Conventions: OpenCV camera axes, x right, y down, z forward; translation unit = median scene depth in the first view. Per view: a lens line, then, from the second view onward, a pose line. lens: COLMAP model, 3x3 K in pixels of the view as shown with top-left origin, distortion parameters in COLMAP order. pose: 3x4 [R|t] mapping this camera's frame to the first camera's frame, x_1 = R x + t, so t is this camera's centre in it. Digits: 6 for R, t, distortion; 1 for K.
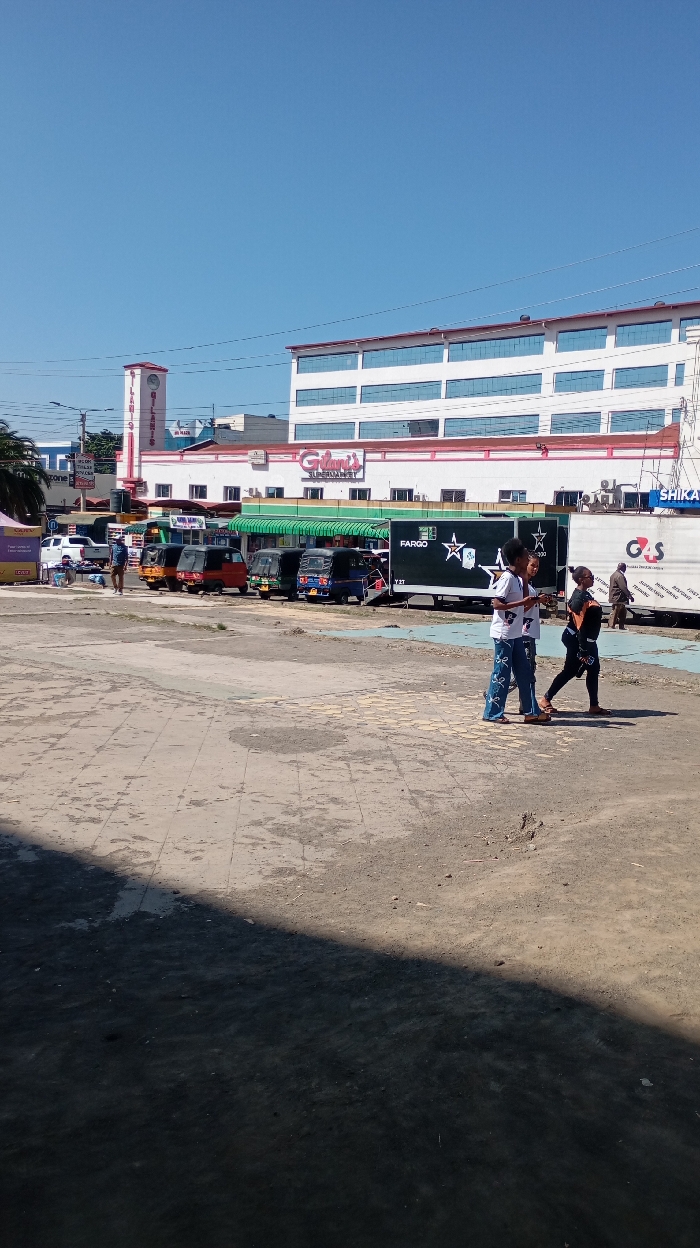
lens RADIAL K [[1108.1, 0, 350.0], [0, 1108.1, 624.0], [0, 0, 1]] dist [0.056028, -0.005907]
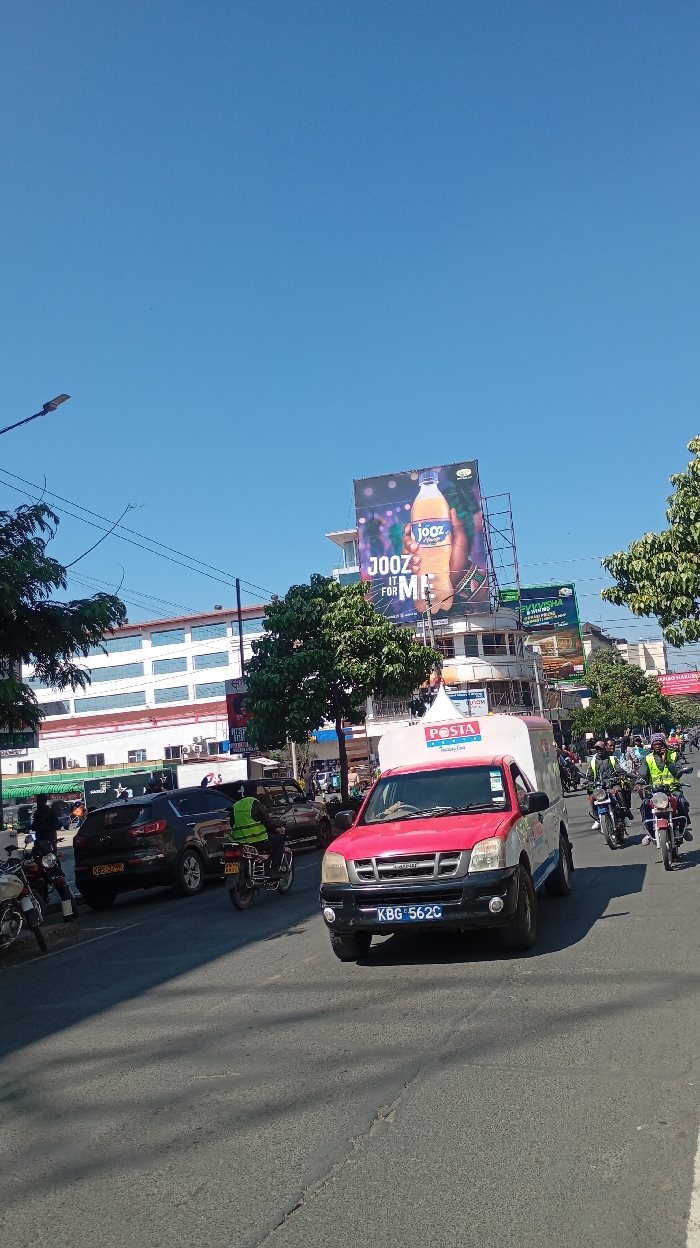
lens RADIAL K [[1108.1, 0, 350.0], [0, 1108.1, 624.0], [0, 0, 1]] dist [0.056028, -0.005907]
pose [[0.931712, -0.085438, 0.353006, -0.077047], [0.158576, 0.970098, -0.183747, 0.027904], [-0.326752, 0.227177, 0.917401, -0.392077]]
